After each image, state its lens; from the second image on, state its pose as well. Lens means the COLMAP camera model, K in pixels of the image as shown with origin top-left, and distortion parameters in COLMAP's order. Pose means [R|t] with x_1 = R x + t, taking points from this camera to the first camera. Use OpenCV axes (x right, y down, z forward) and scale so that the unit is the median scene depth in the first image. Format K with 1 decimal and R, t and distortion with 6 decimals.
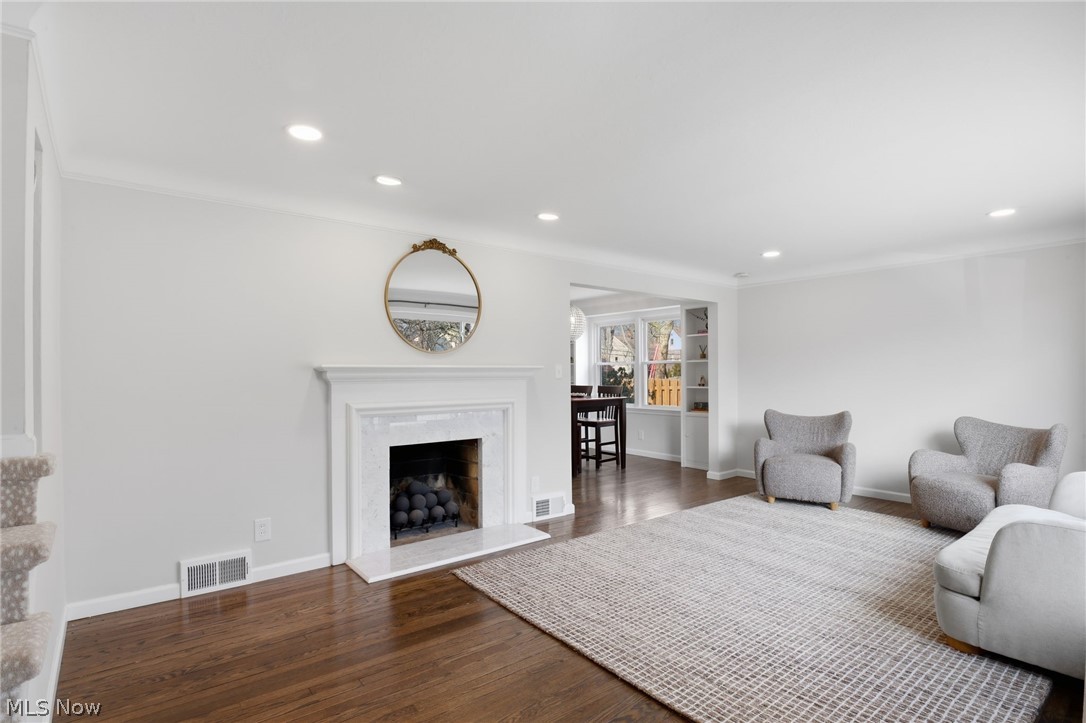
lens RADIAL K [[536.3, 0, 549.1], [0, 536.3, 367.9], [0, 0, 1]] dist [-0.021352, -0.004114]
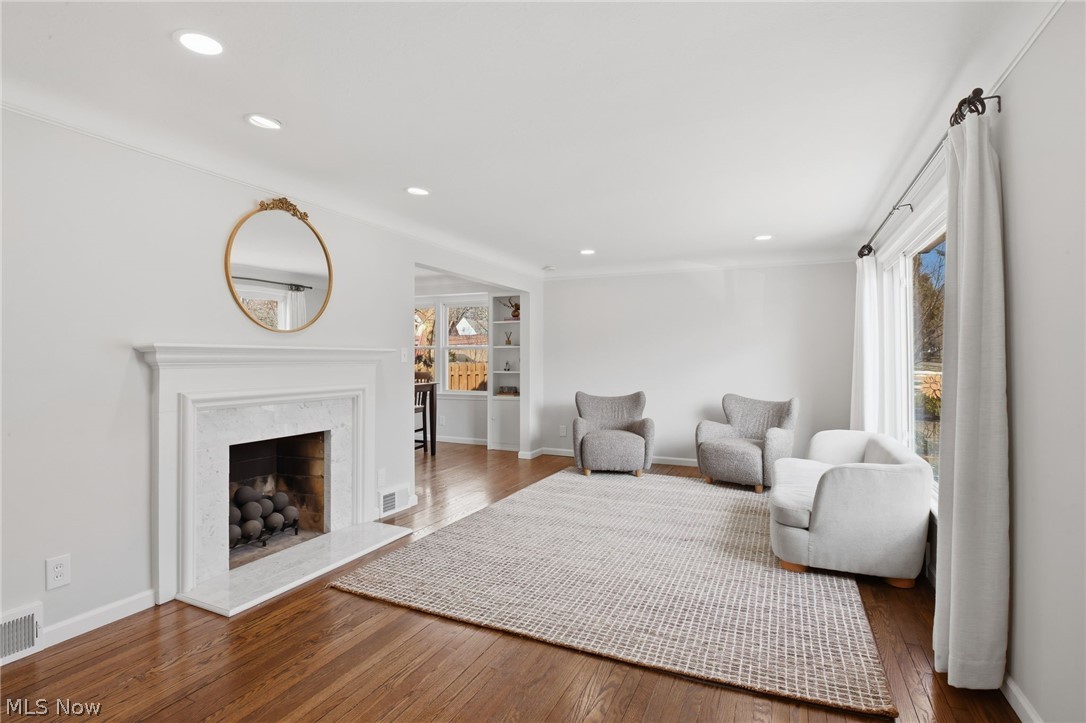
lens RADIAL K [[536.3, 0, 544.8], [0, 536.3, 348.2], [0, 0, 1]] dist [-0.021352, -0.004114]
pose [[0.891019, 0.014847, 0.453723, -0.226763], [-0.009956, 0.999864, -0.013166, 0.004649], [-0.453856, 0.007214, 0.891046, 0.058906]]
